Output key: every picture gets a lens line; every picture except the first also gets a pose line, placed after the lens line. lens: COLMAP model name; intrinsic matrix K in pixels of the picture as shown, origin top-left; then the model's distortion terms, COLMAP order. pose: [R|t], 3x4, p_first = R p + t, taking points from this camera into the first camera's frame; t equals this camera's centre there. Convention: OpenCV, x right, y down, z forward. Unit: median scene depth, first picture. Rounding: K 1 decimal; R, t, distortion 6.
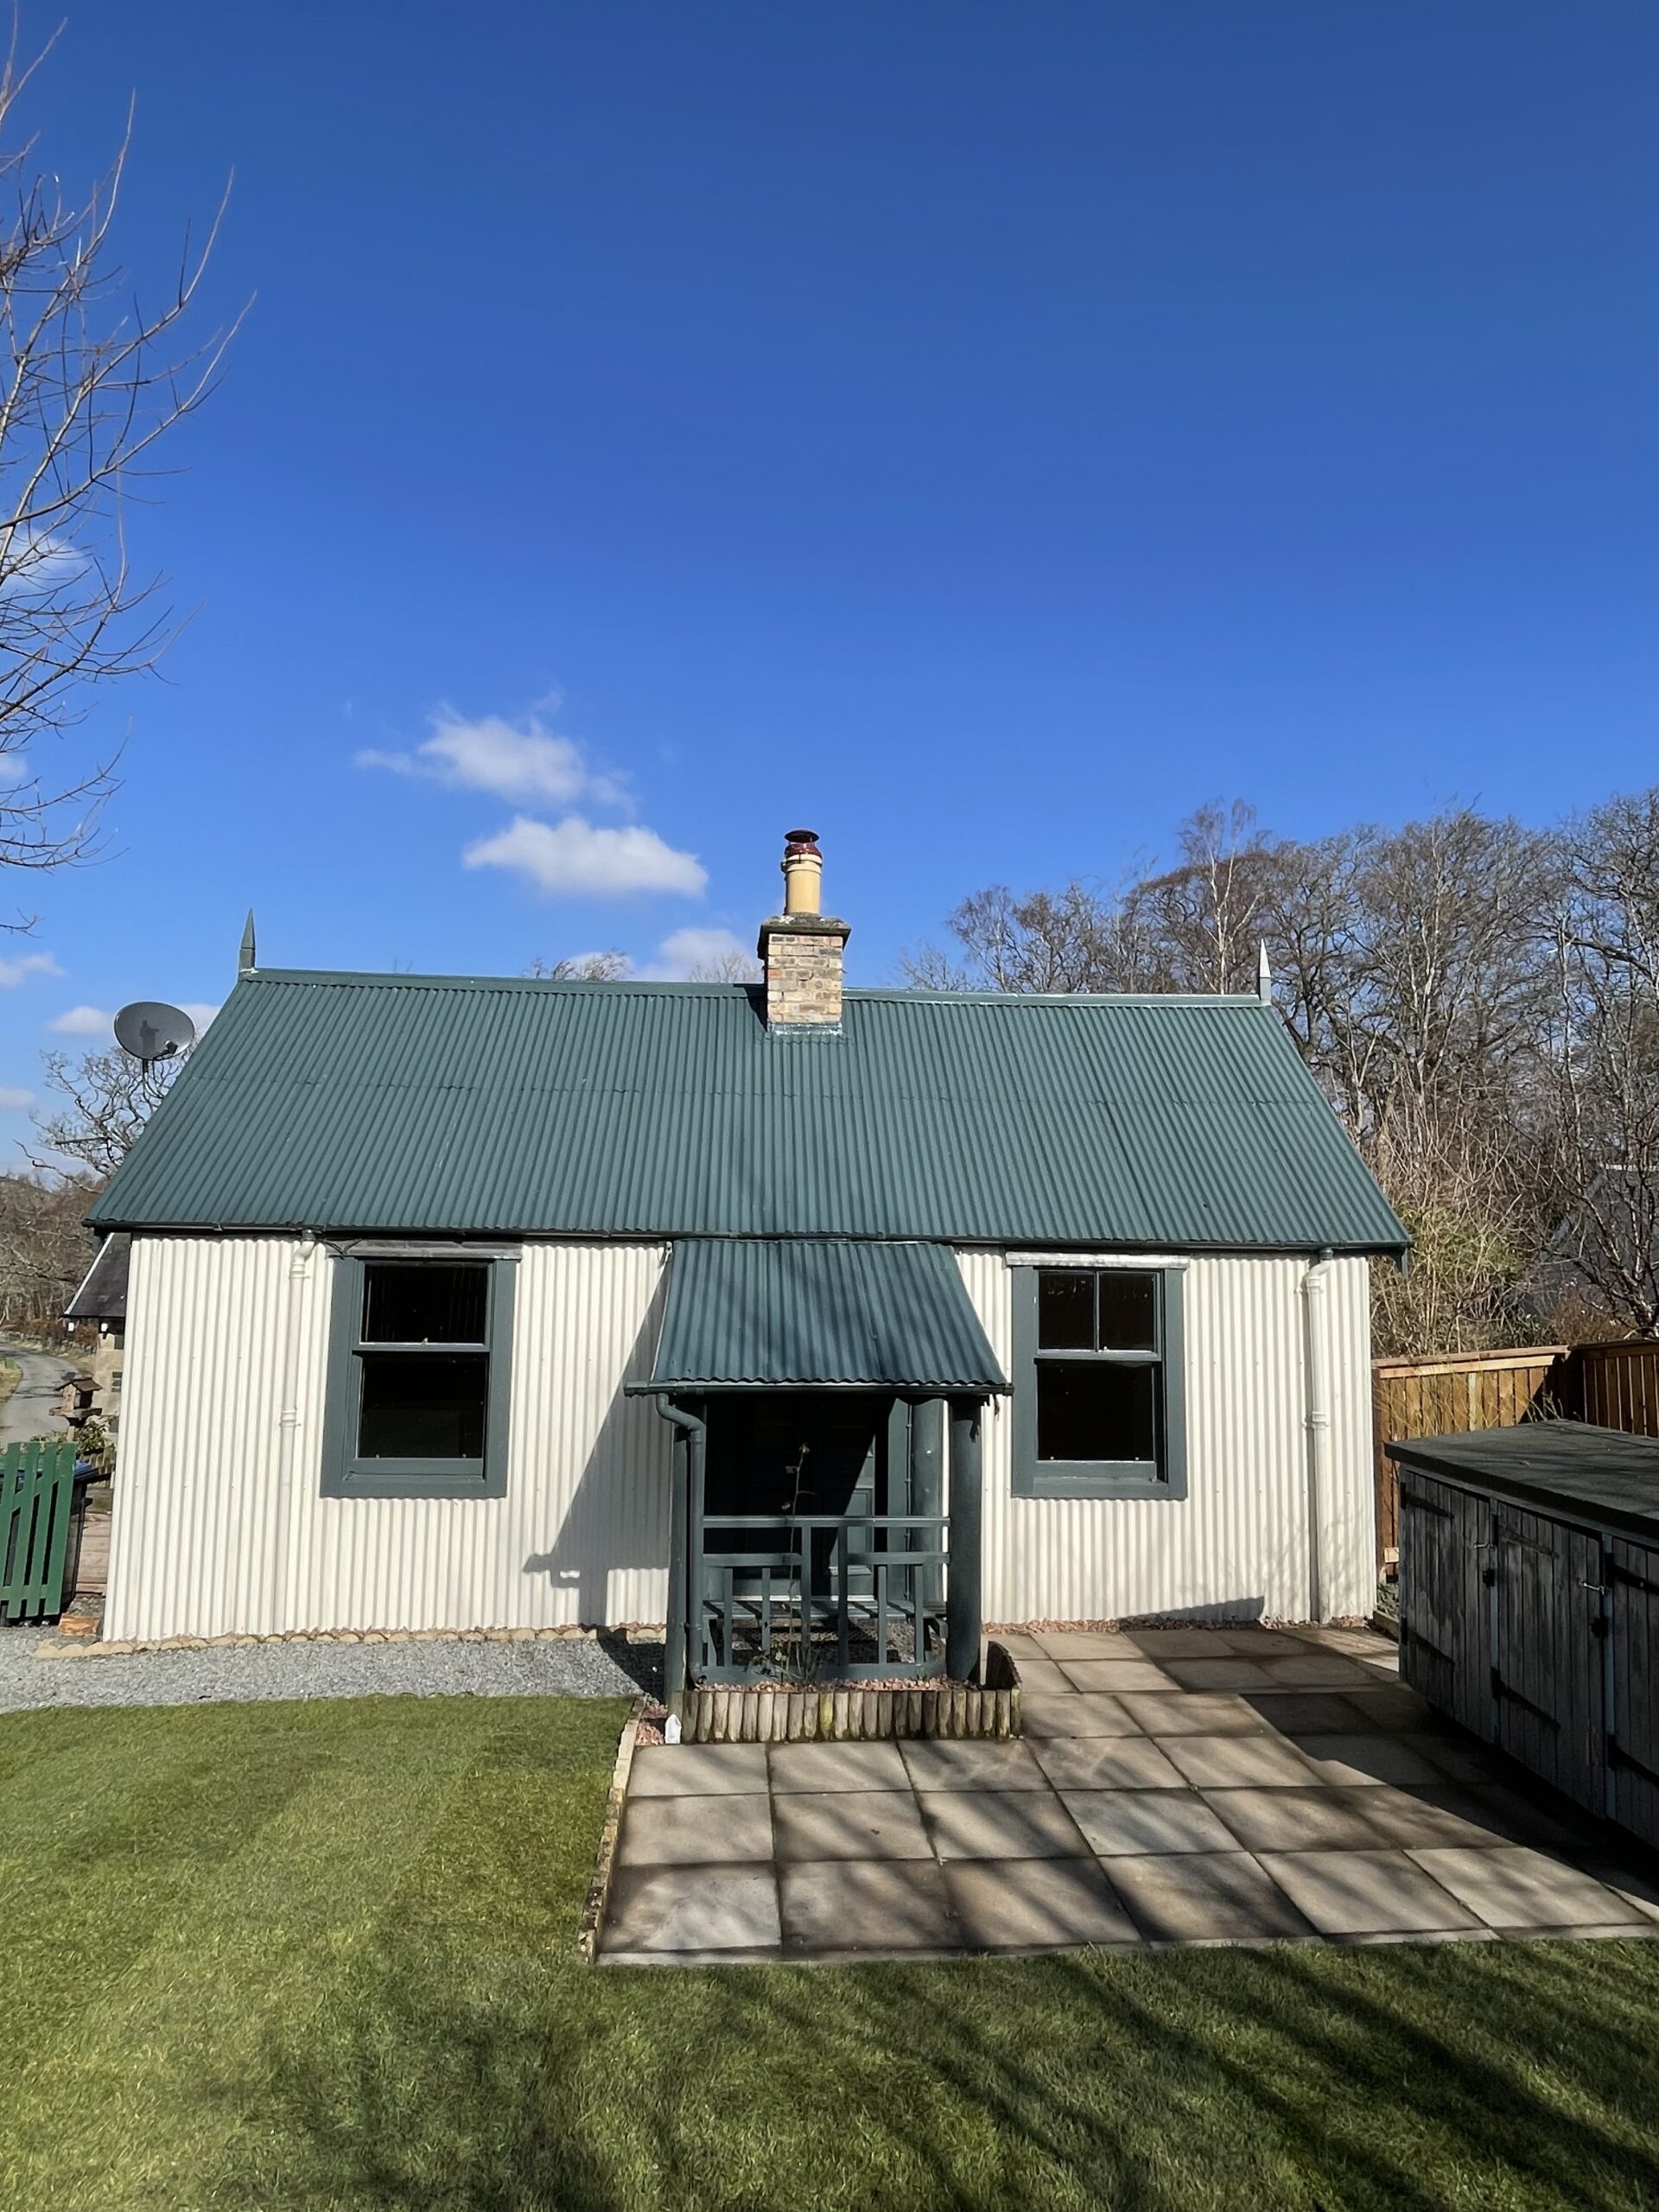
lens RADIAL K [[1297.8, 0, 832.2], [0, 1297.8, 1106.3], [0, 0, 1]] dist [0.001739, -0.004268]
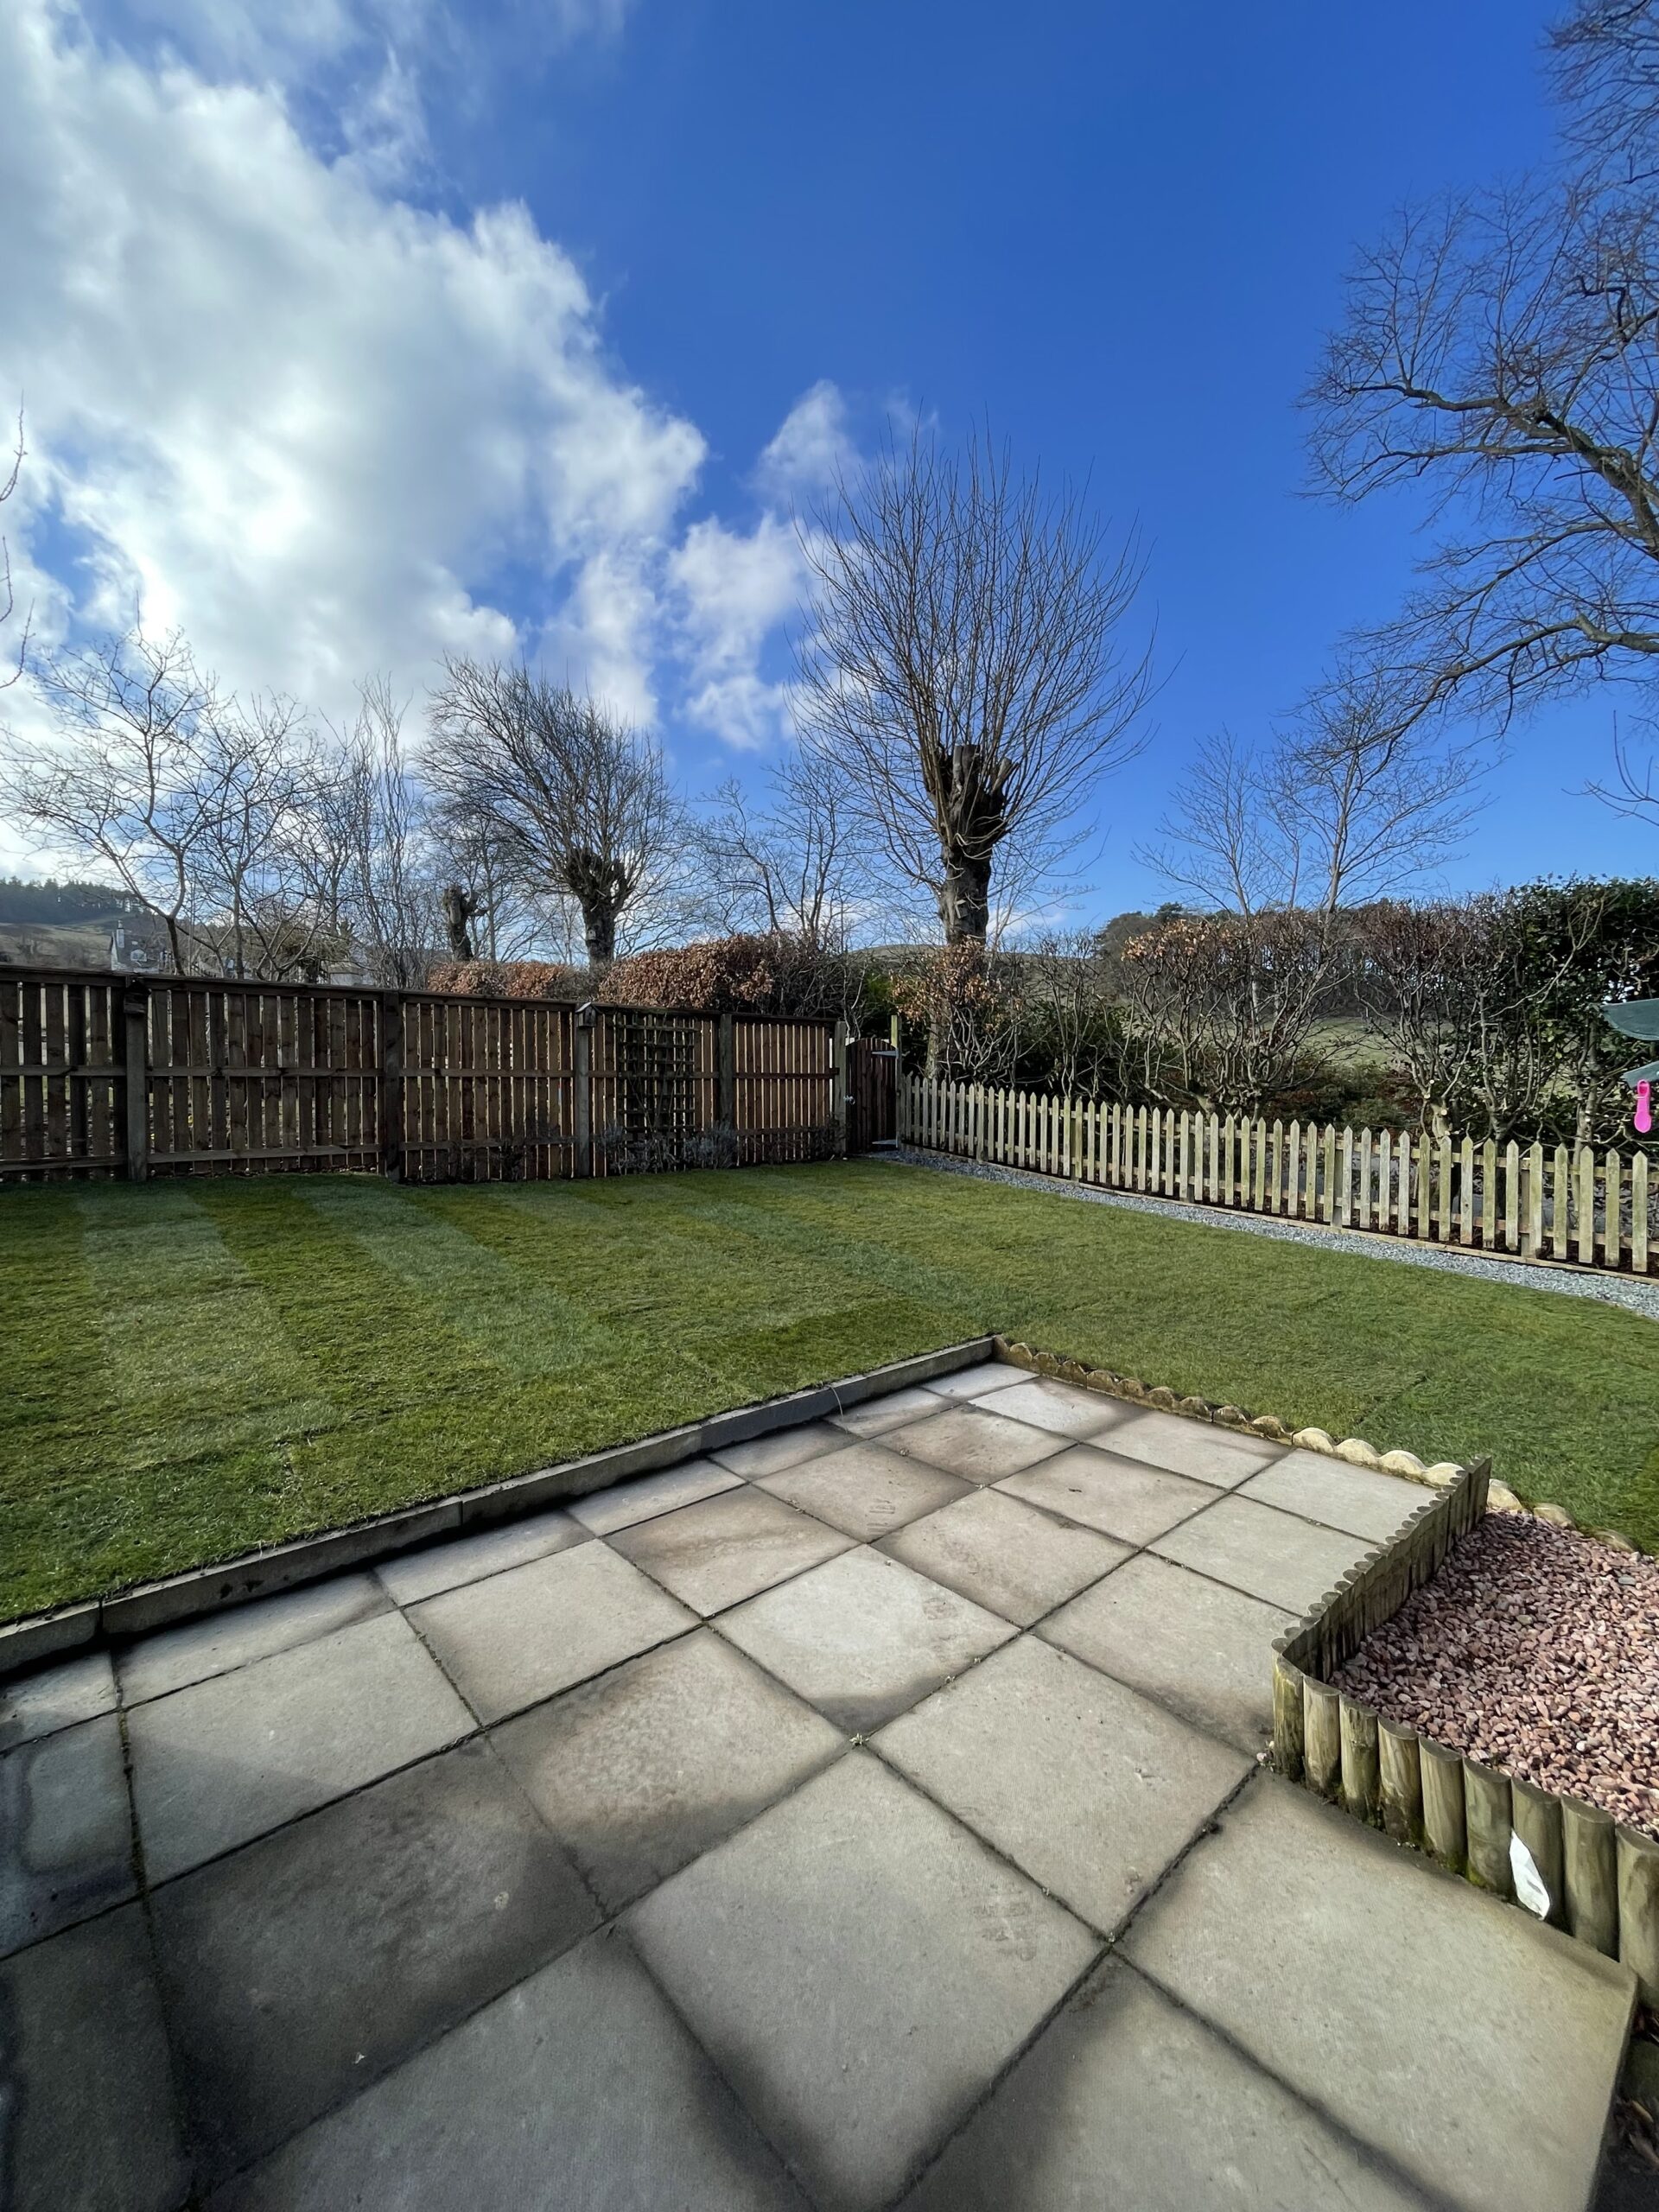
lens RADIAL K [[894.5, 0, 825.3], [0, 894.5, 1091.7], [0, 0, 1]] dist [-0.000090, -0.000720]
pose [[-0.791615, -0.002281, -0.611015, 0.324754], [0.059490, 0.994954, -0.080788, 0.188474], [0.608117, -0.100302, -0.787486, 0.828572]]
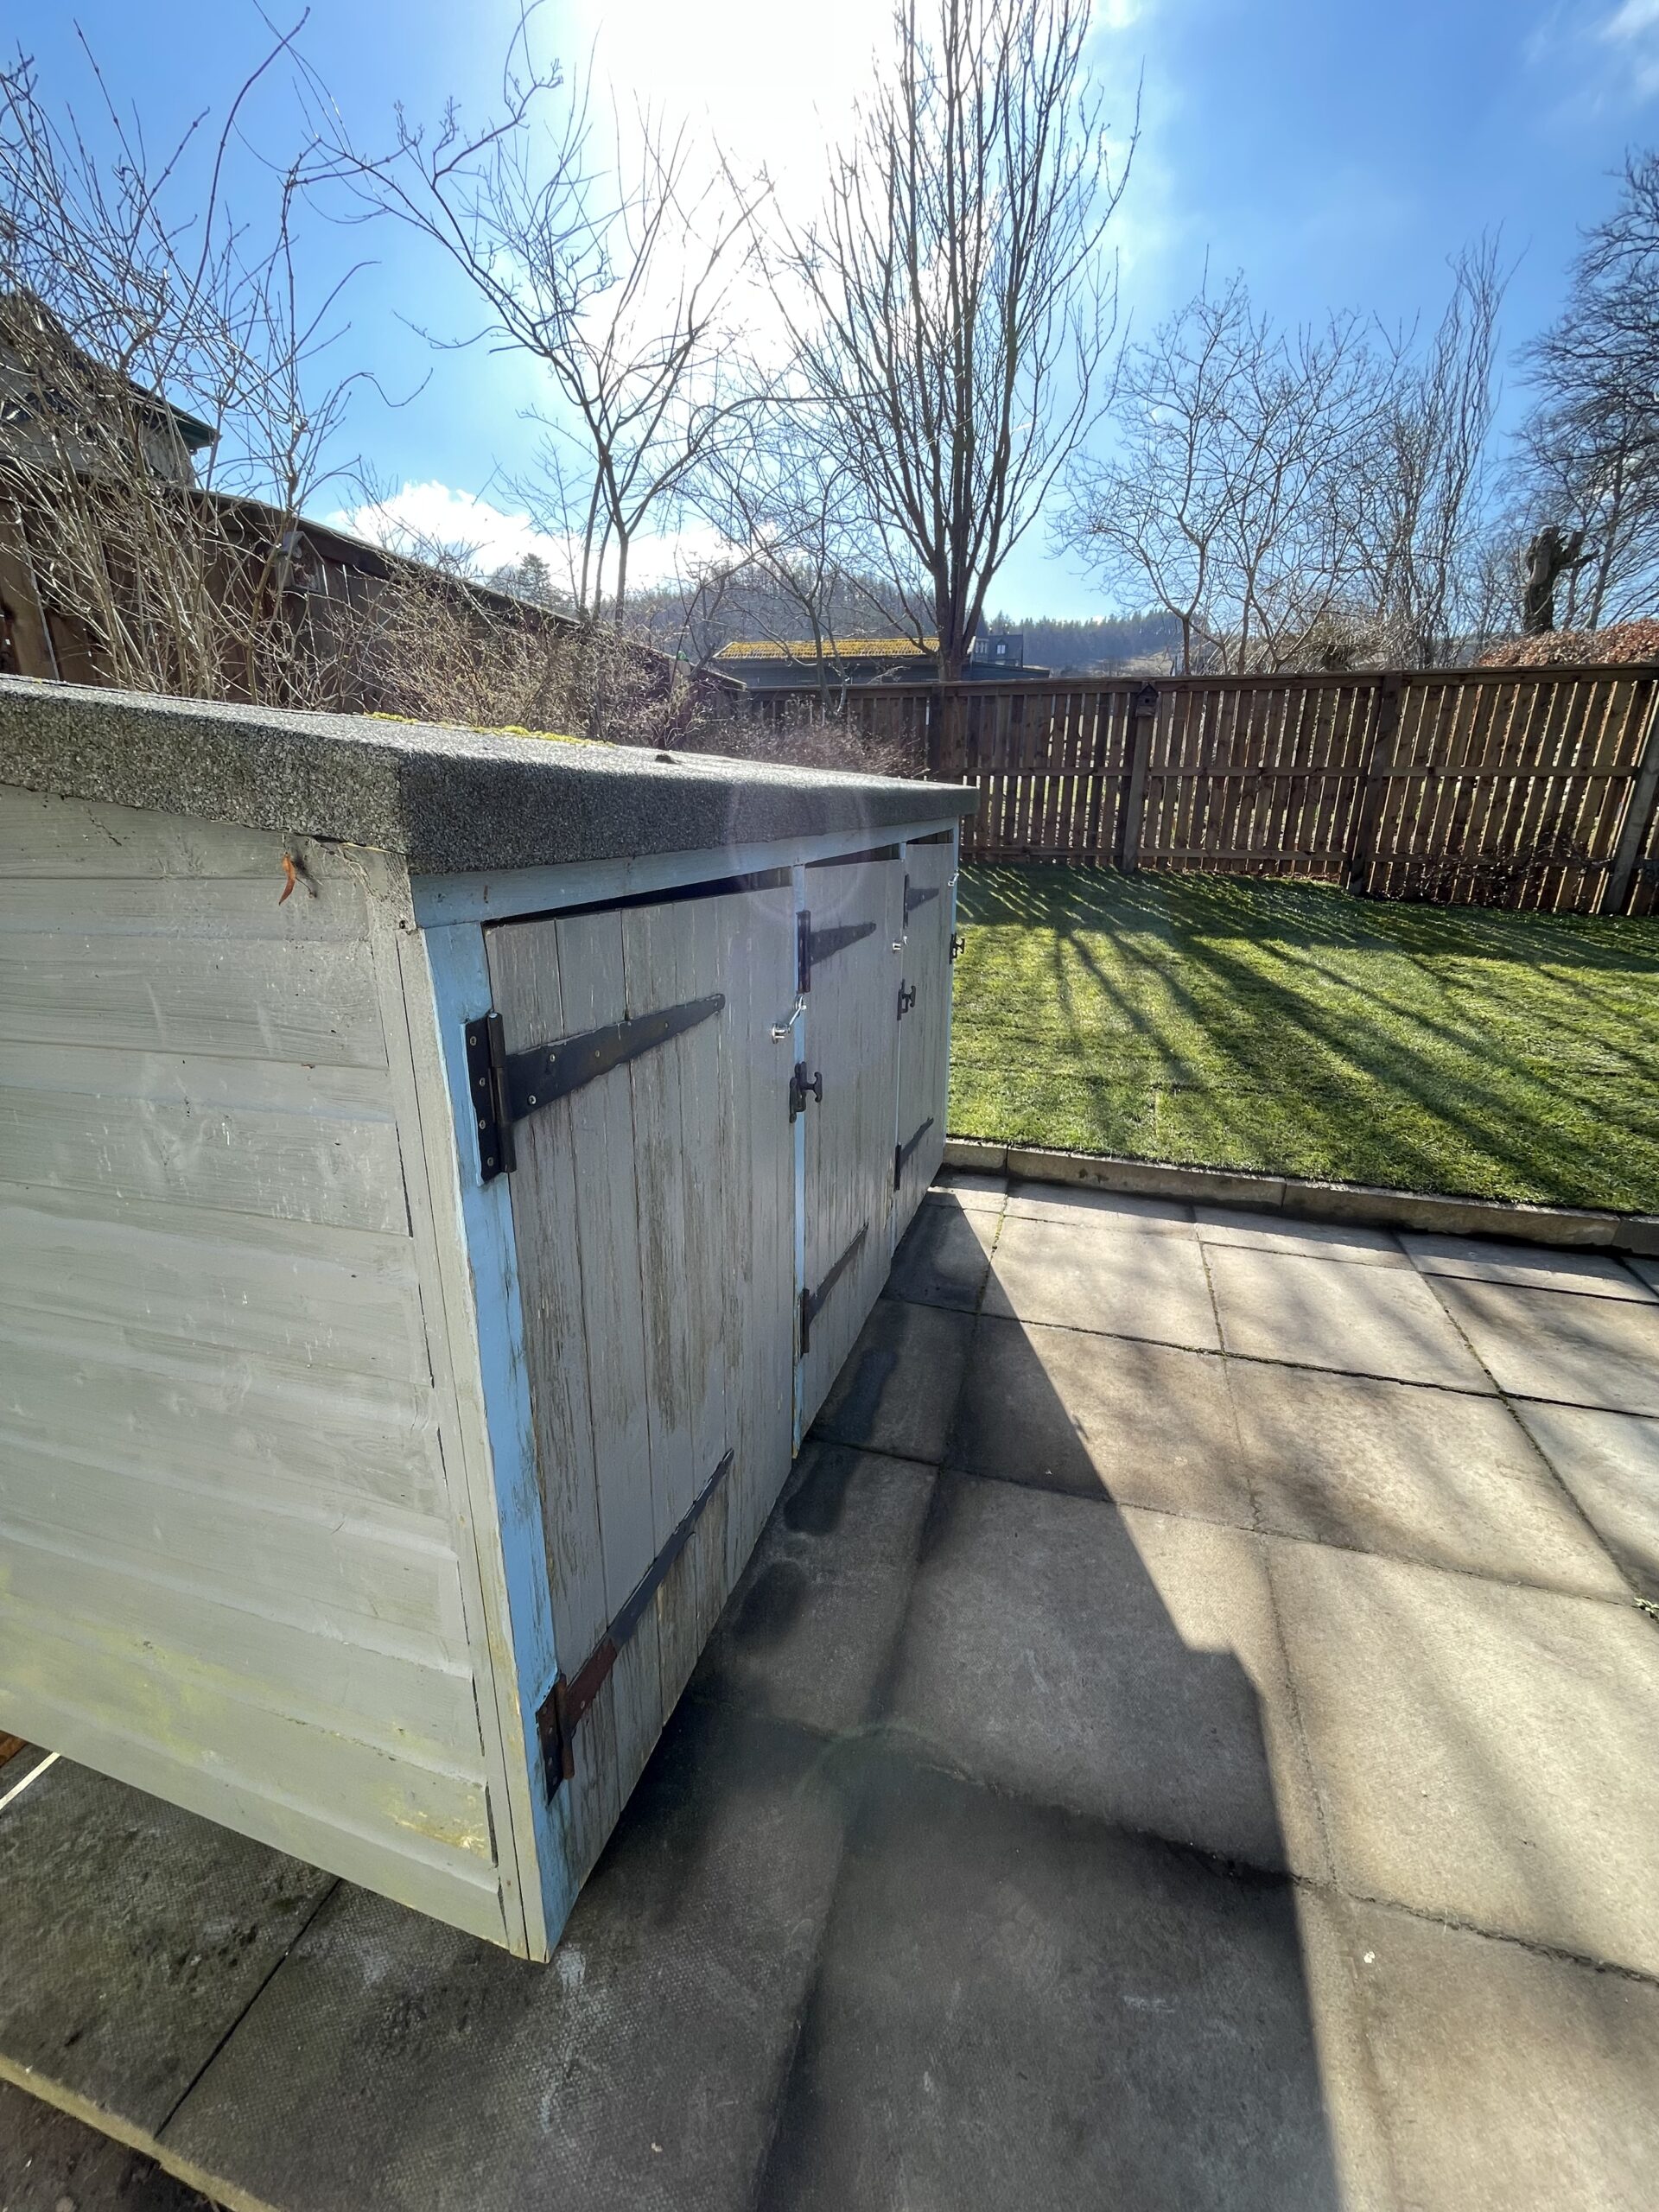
lens RADIAL K [[894.5, 0, 813.0], [0, 894.5, 1097.3], [0, 0, 1]] dist [-0.000090, -0.000720]
pose [[-0.933310, -0.128425, 0.335321, 0.285978], [-0.054779, 0.973846, 0.220505, 0.208249], [-0.354869, 0.187431, -0.915935, 0.836937]]
